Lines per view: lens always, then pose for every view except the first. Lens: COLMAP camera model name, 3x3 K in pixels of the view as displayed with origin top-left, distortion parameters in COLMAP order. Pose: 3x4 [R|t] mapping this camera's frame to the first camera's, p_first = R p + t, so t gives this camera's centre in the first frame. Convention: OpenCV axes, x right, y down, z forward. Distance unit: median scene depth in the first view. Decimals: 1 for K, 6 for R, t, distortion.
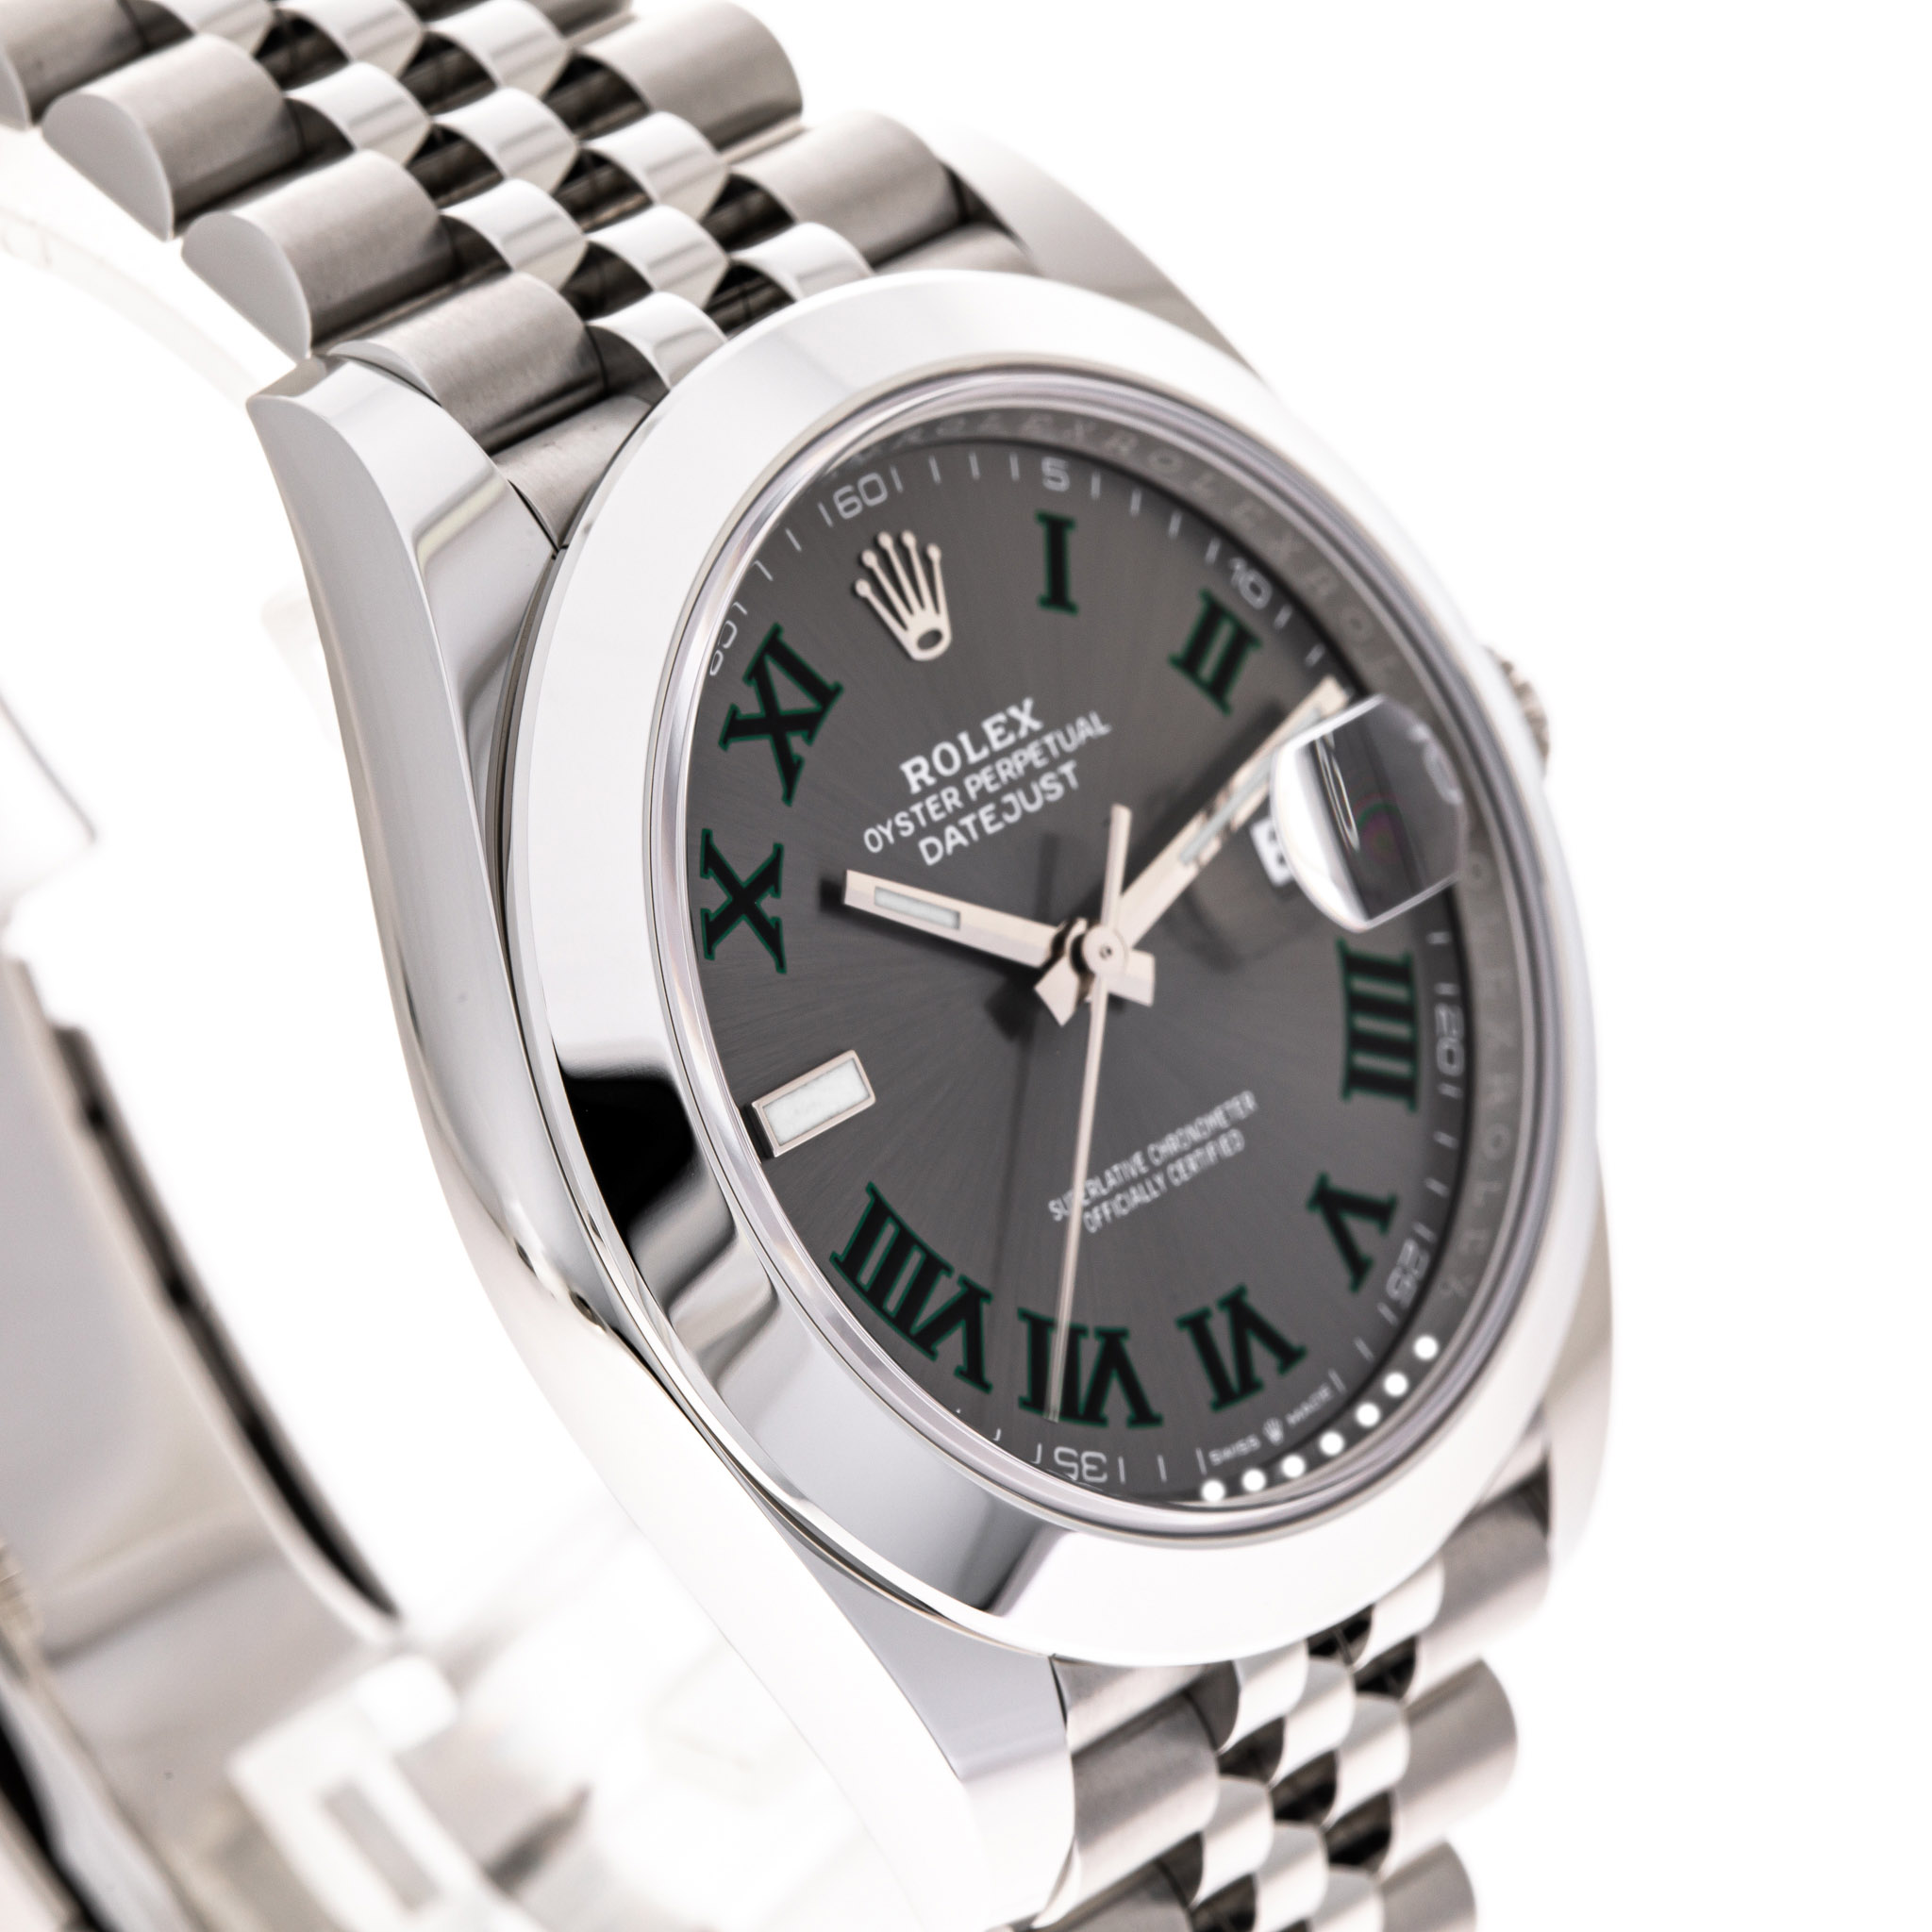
lens RADIAL K [[12439.4, 0, 971.7], [0, 12439.4, 969.6], [0, 0, 1]] dist [0.609517, 0.000000]
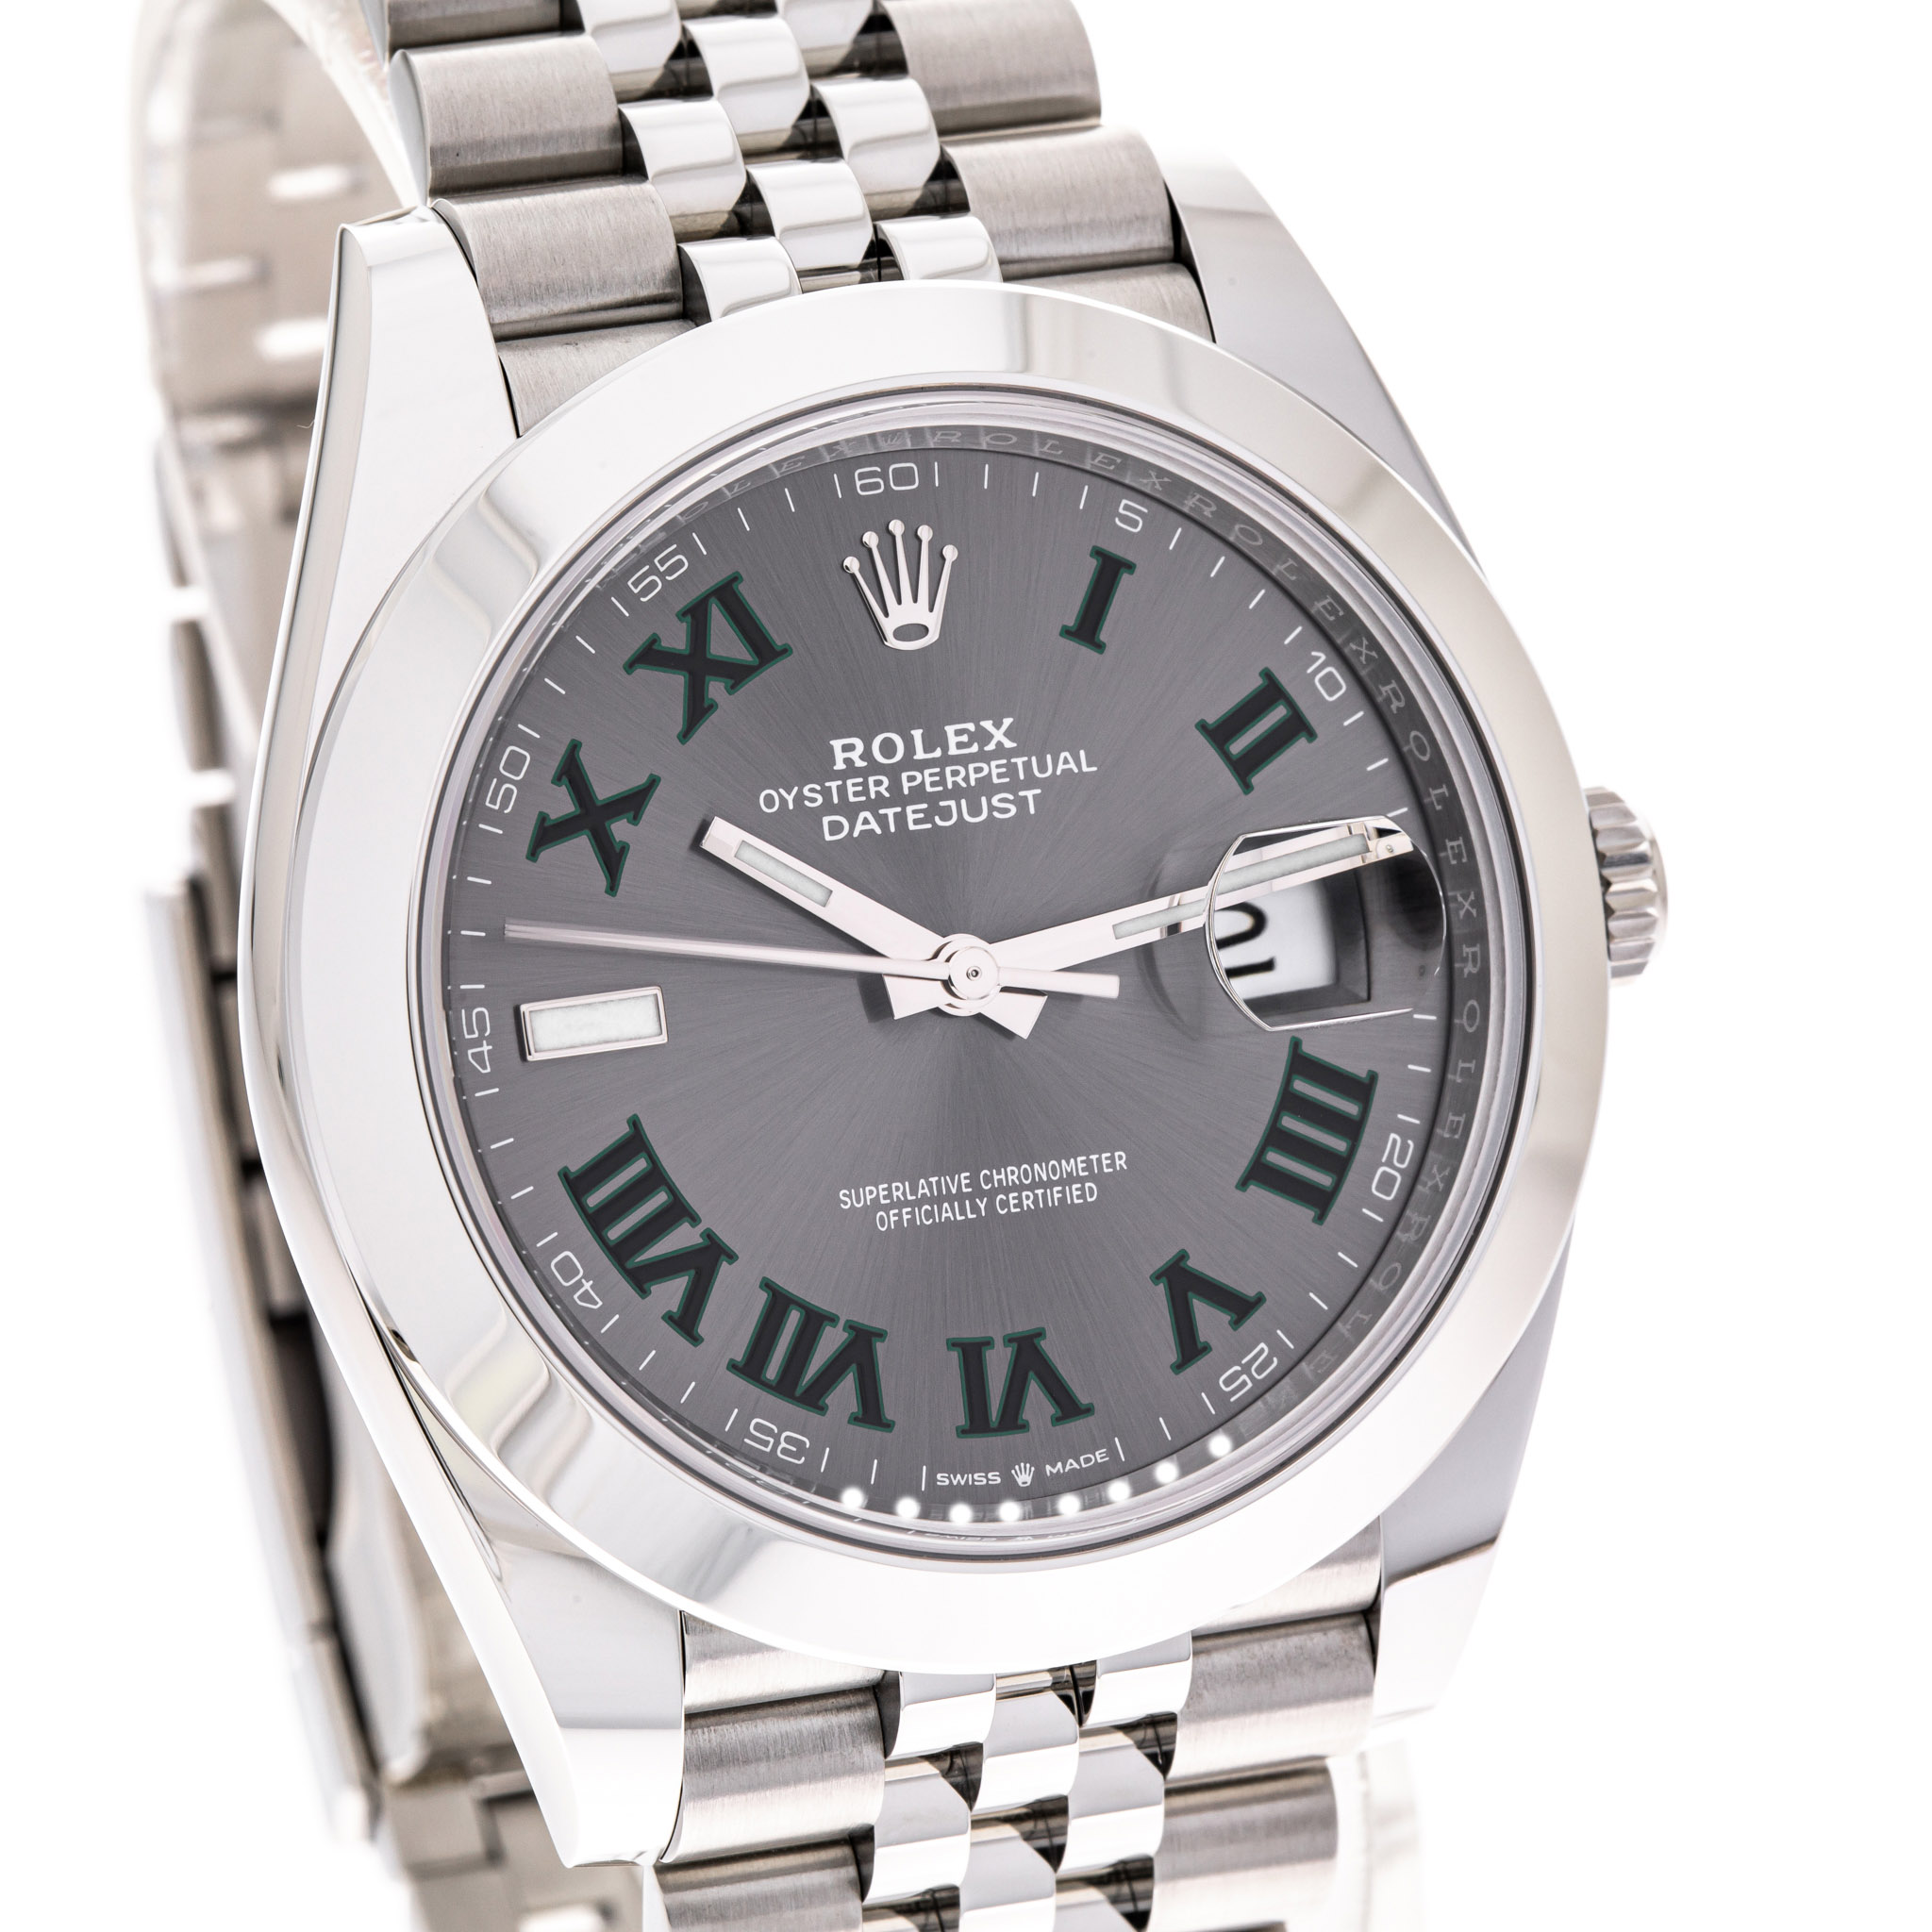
lens RADIAL K [[12439.4, 0, 964.5], [0, 12439.4, 959.6], [0, 0, 1]] dist [0.609517, 0.000000]
pose [[0.874031, 0.282430, -0.395351, 0.412132], [-0.274501, 0.958432, 0.077825, -0.081439], [0.400897, 0.040503, 0.915227, 0.065432]]
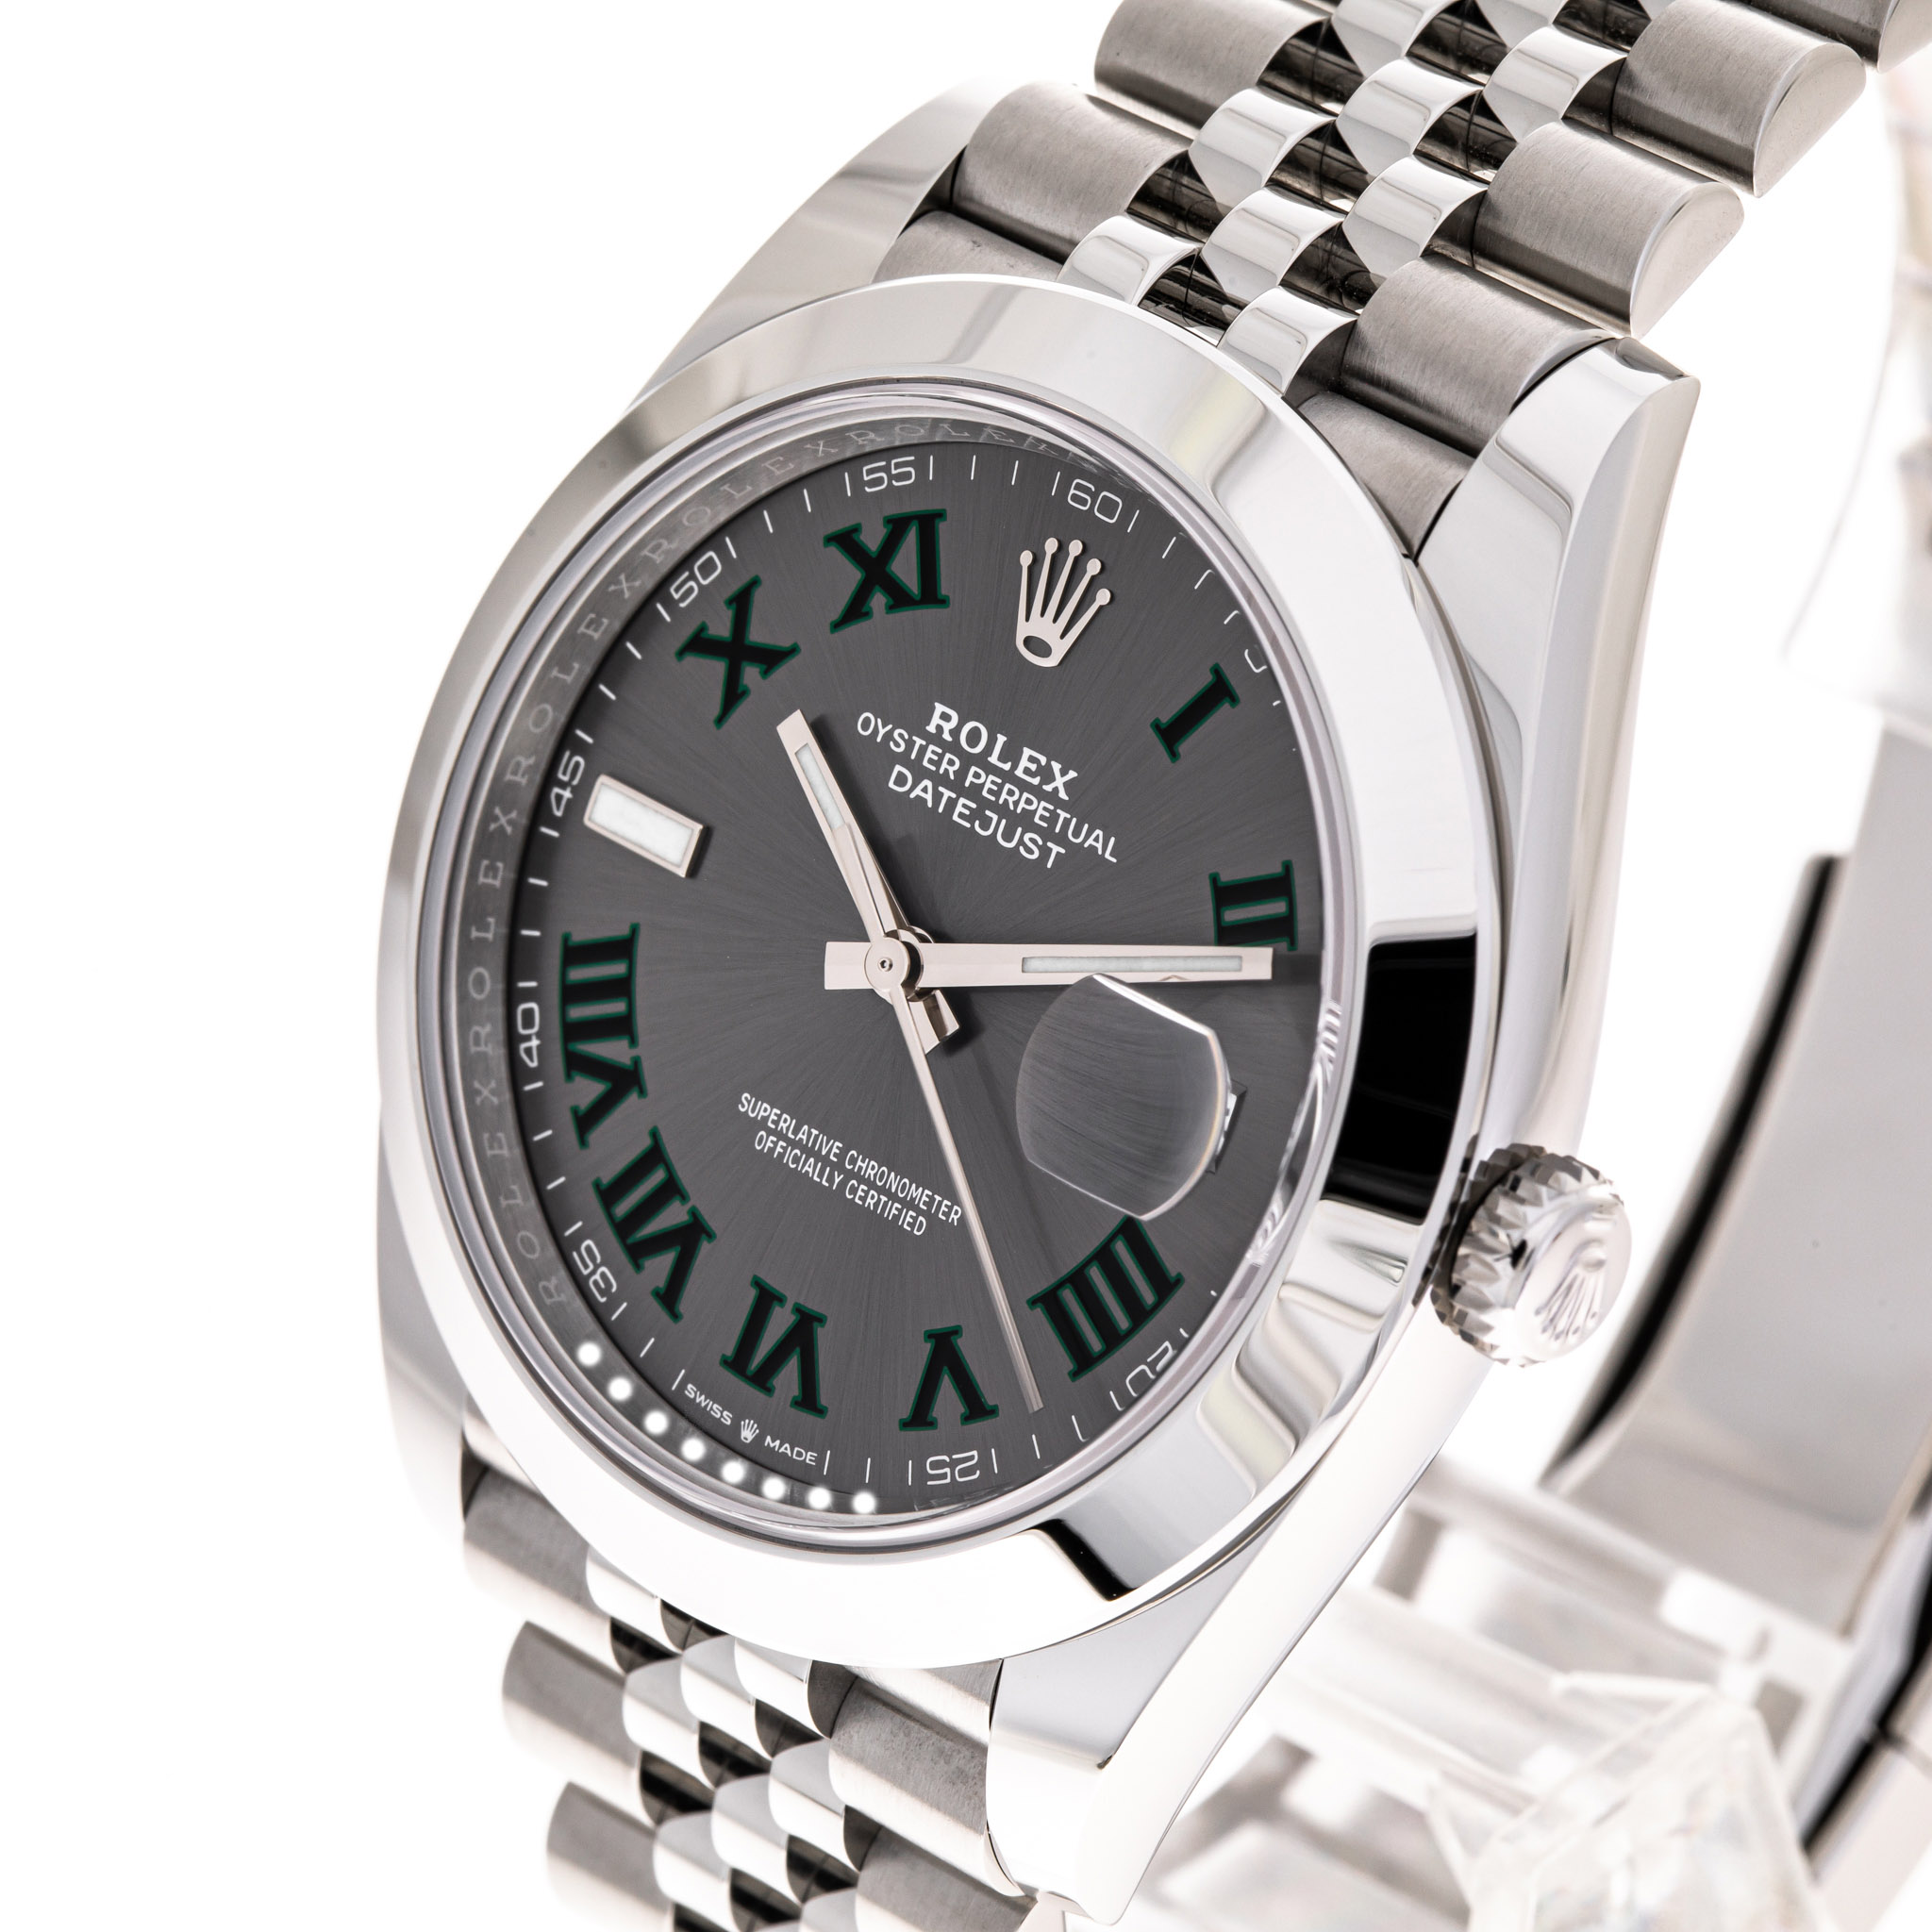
lens RADIAL K [[12439.4, 0, 967.7], [0, 12439.4, 963.4], [0, 0, 1]] dist [0.609517, 0.000000]
pose [[-0.050585, 0.569055, -0.820742, 0.844643], [-0.437822, 0.725984, 0.530339, -0.543476], [0.897638, 0.386166, 0.212421, 0.787248]]
